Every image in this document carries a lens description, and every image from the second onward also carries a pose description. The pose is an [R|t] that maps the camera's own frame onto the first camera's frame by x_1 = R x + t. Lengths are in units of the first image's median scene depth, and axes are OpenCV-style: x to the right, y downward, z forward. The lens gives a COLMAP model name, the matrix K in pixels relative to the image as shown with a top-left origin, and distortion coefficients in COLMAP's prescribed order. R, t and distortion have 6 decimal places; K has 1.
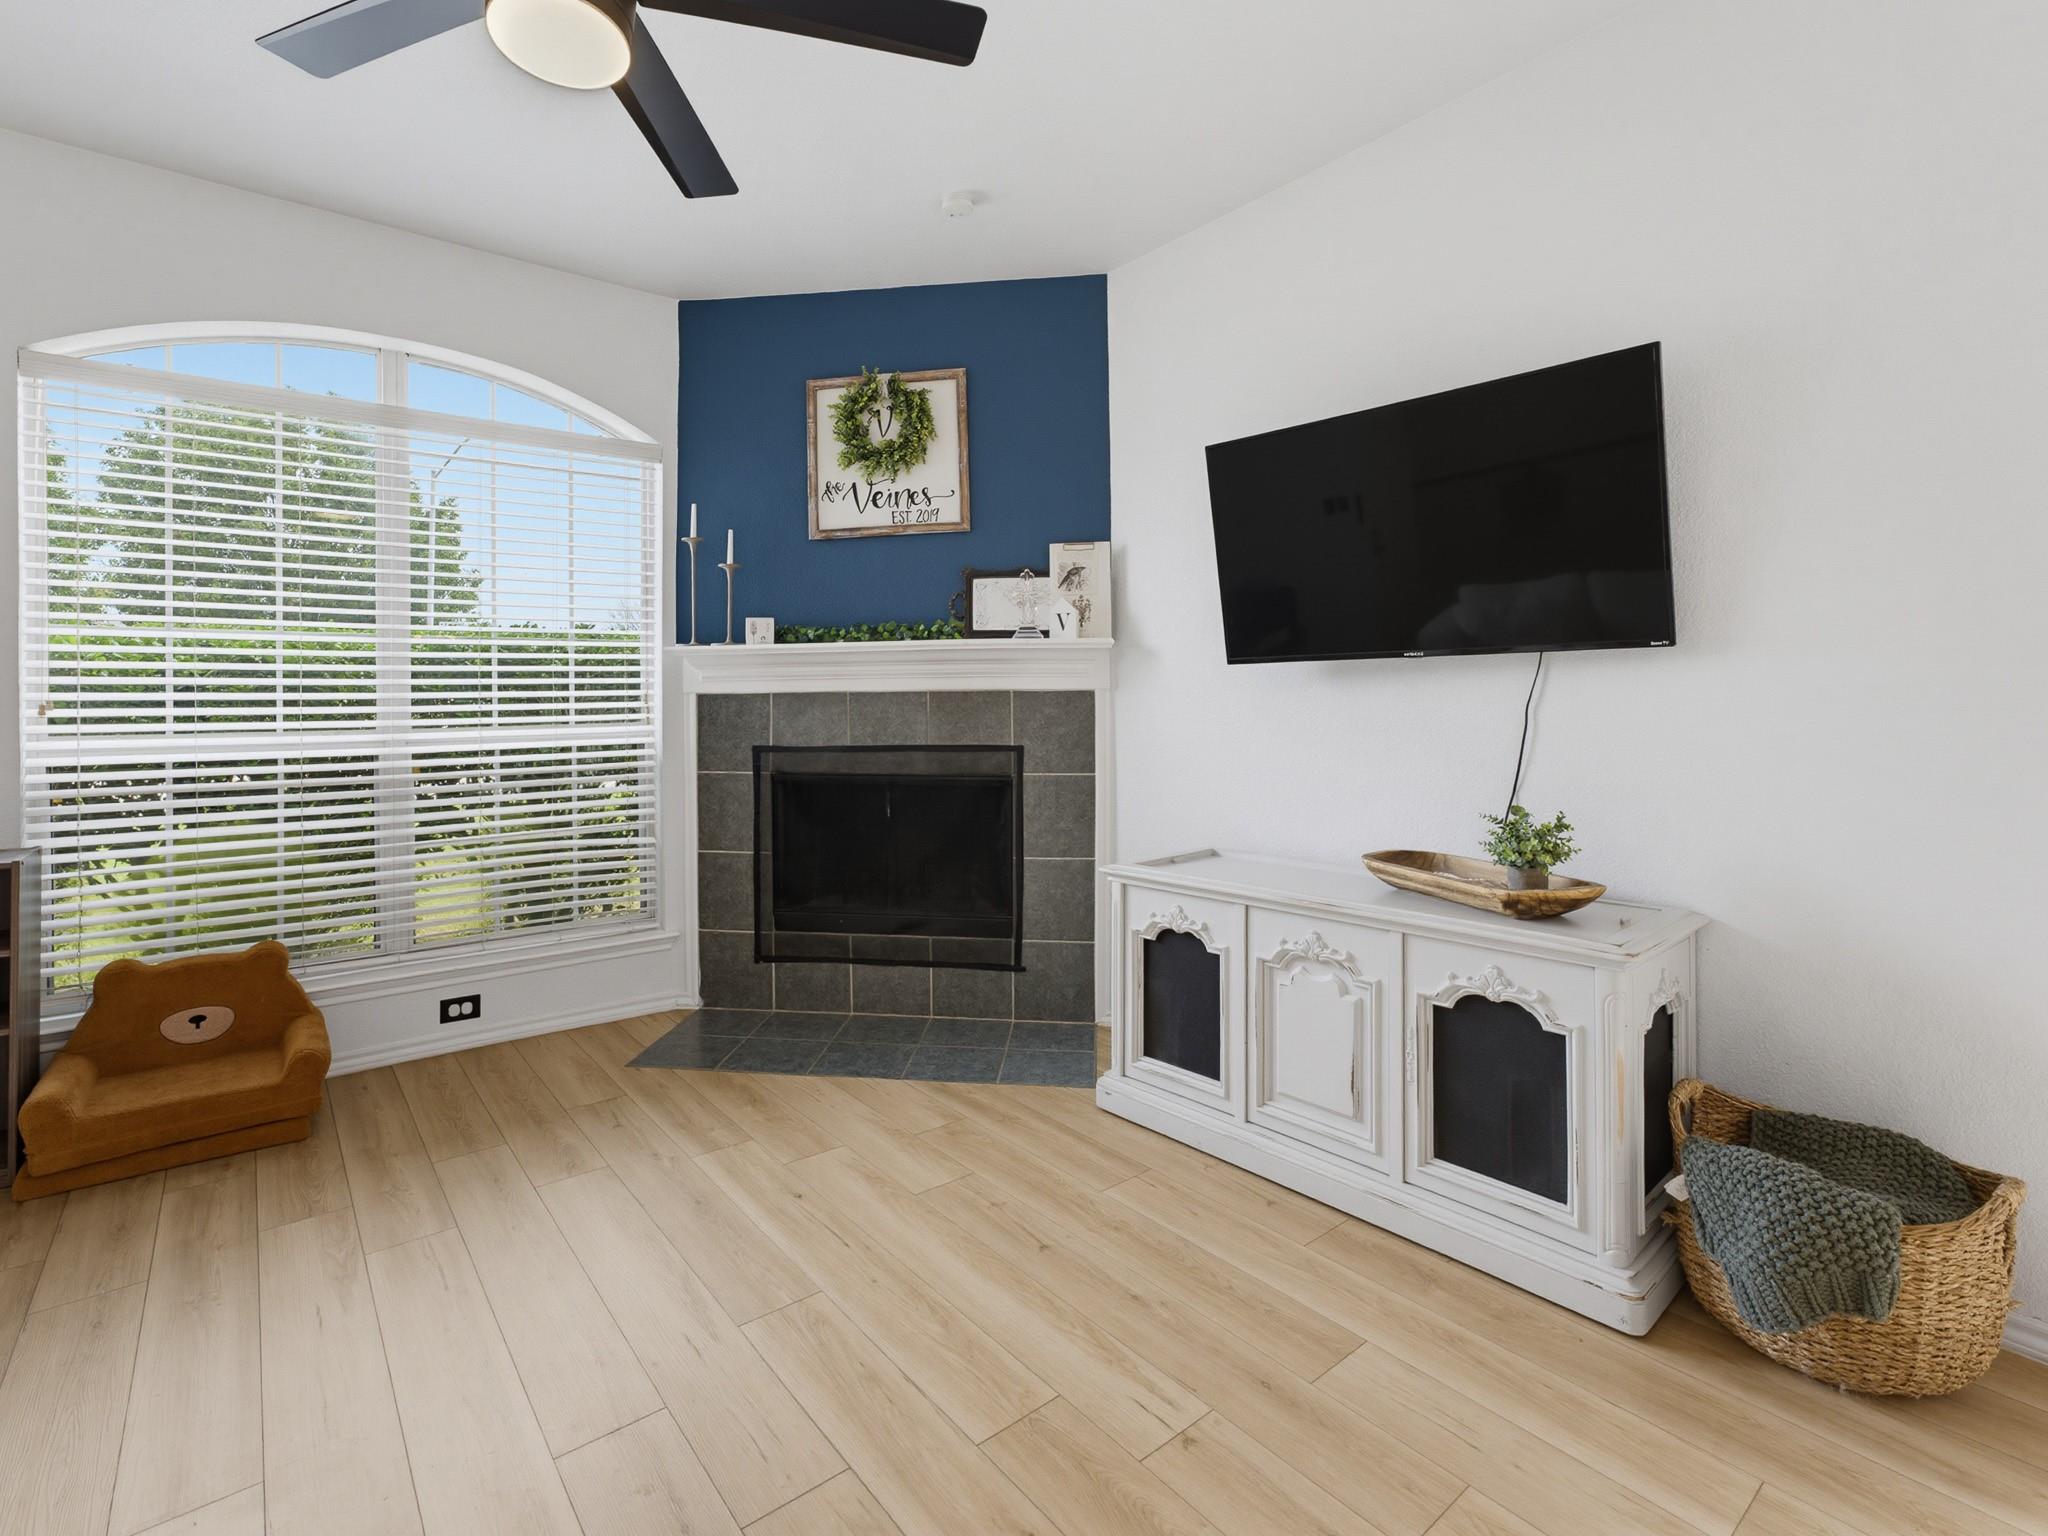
lens RADIAL K [[948.3, 0, 1027.6], [0, 948.3, 706.9], [0, 0, 1]] dist [-0.091010, 0.061630]
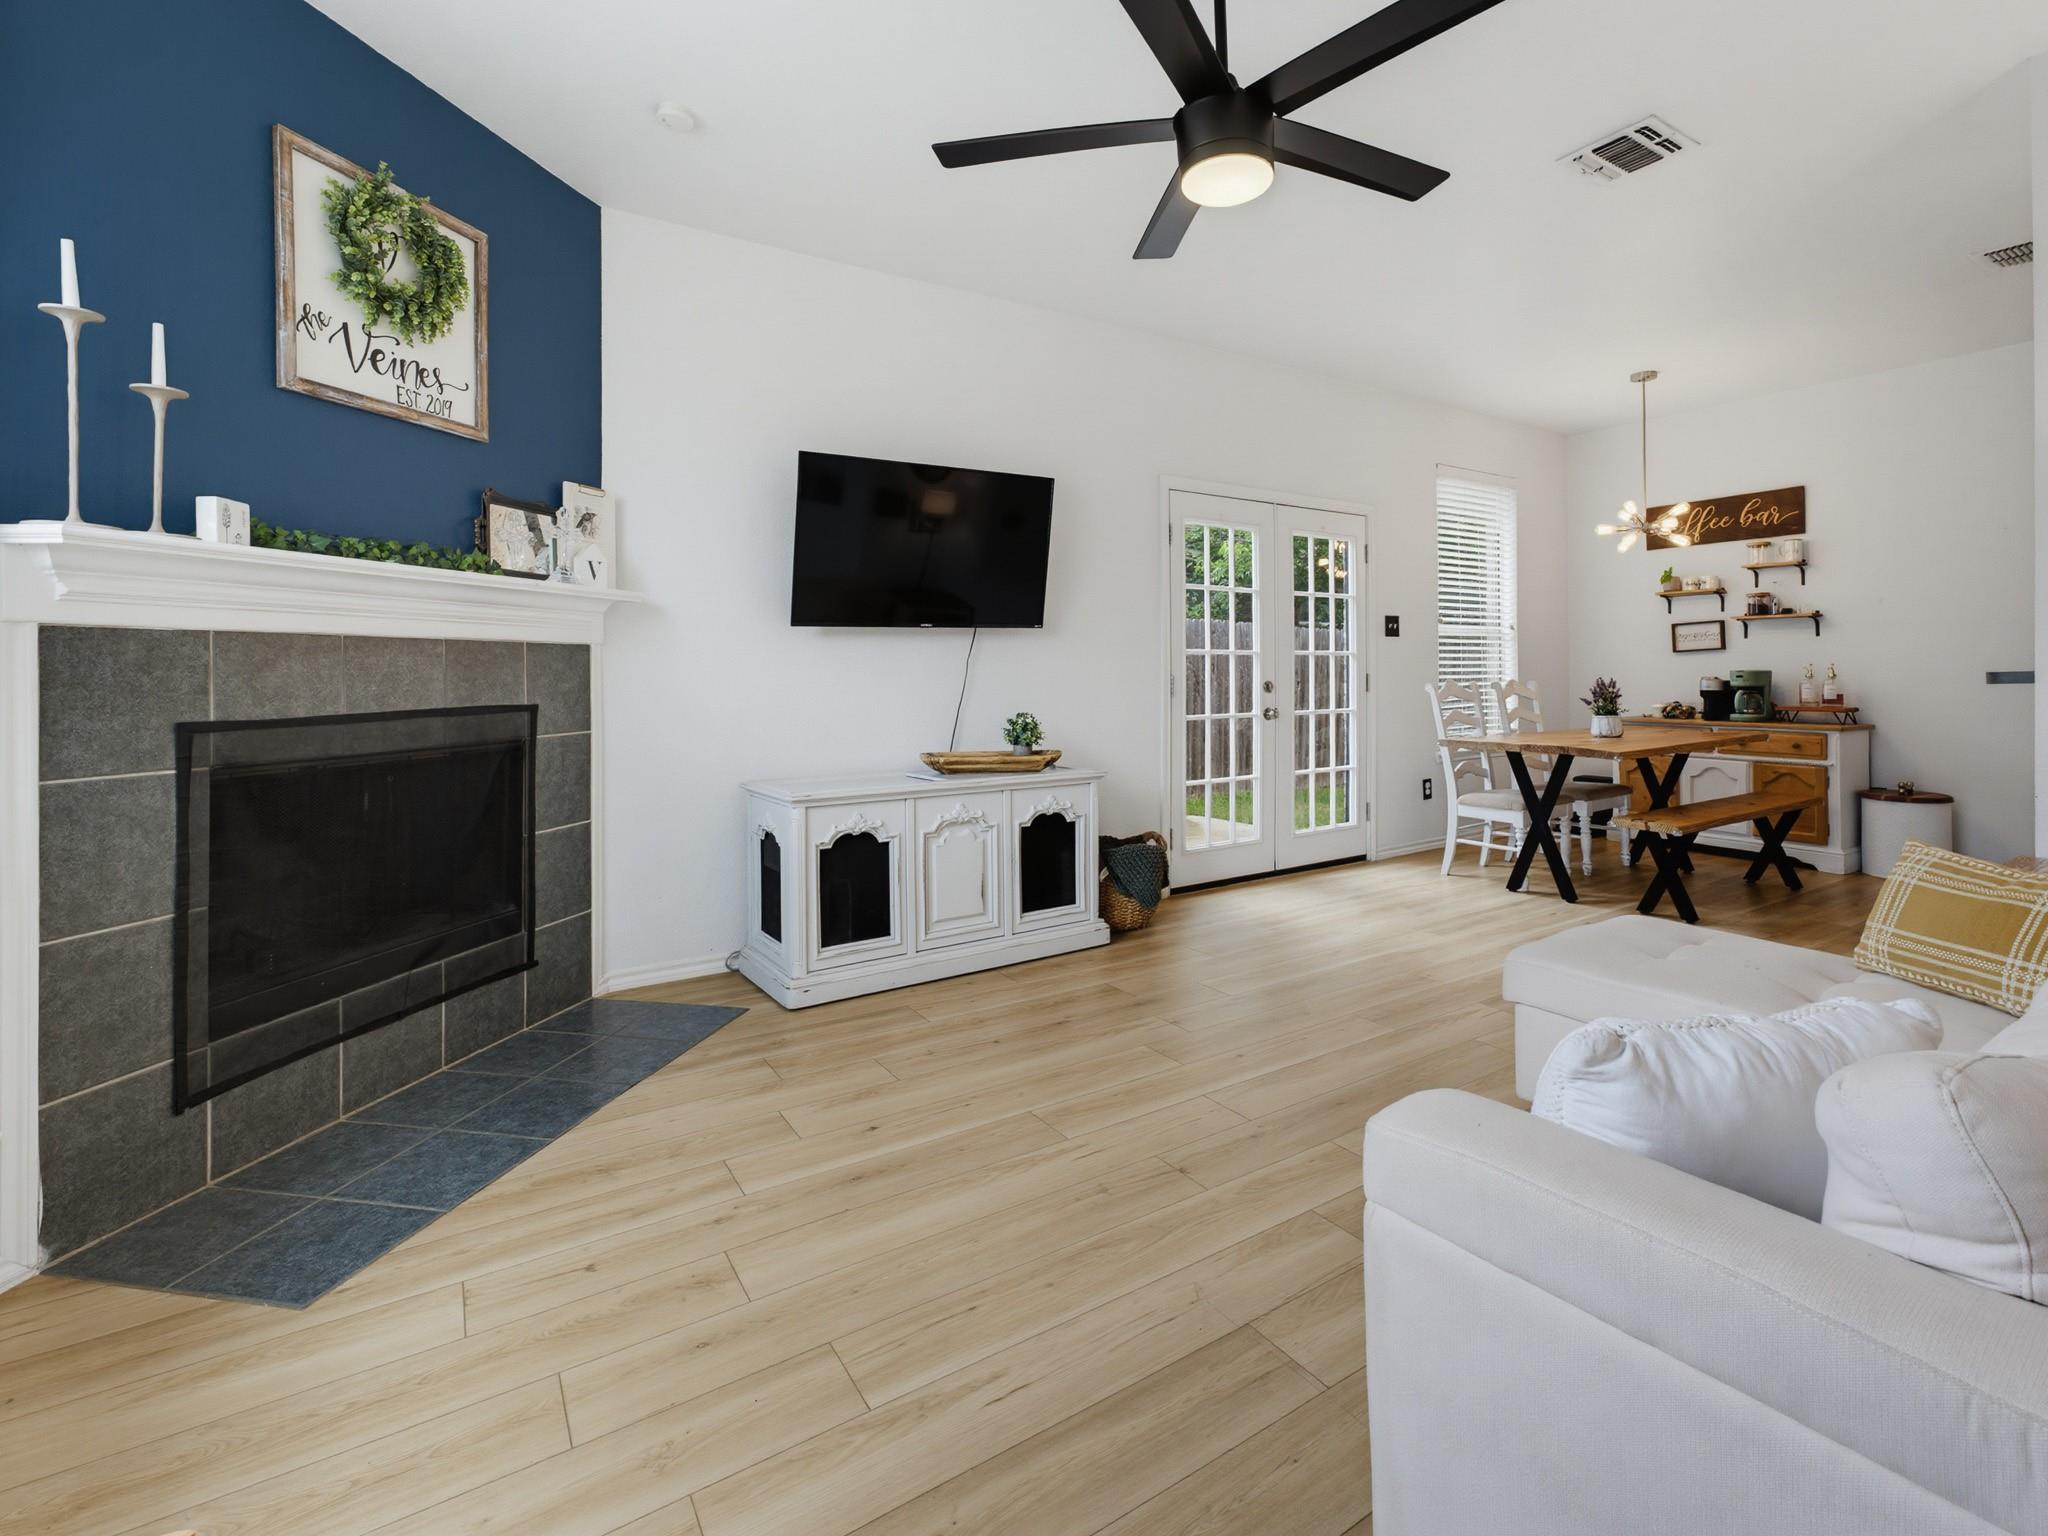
lens RADIAL K [[939.1, 0, 1025.9], [0, 939.1, 673.4], [0, 0, 1]] dist [0.015866, 0.000073]
pose [[0.137856, 0.000733, 0.990452, -0.798511], [0.001887, 0.999998, -0.001002, 0.013720], [-0.990451, 0.002007, 0.137854, 0.431906]]
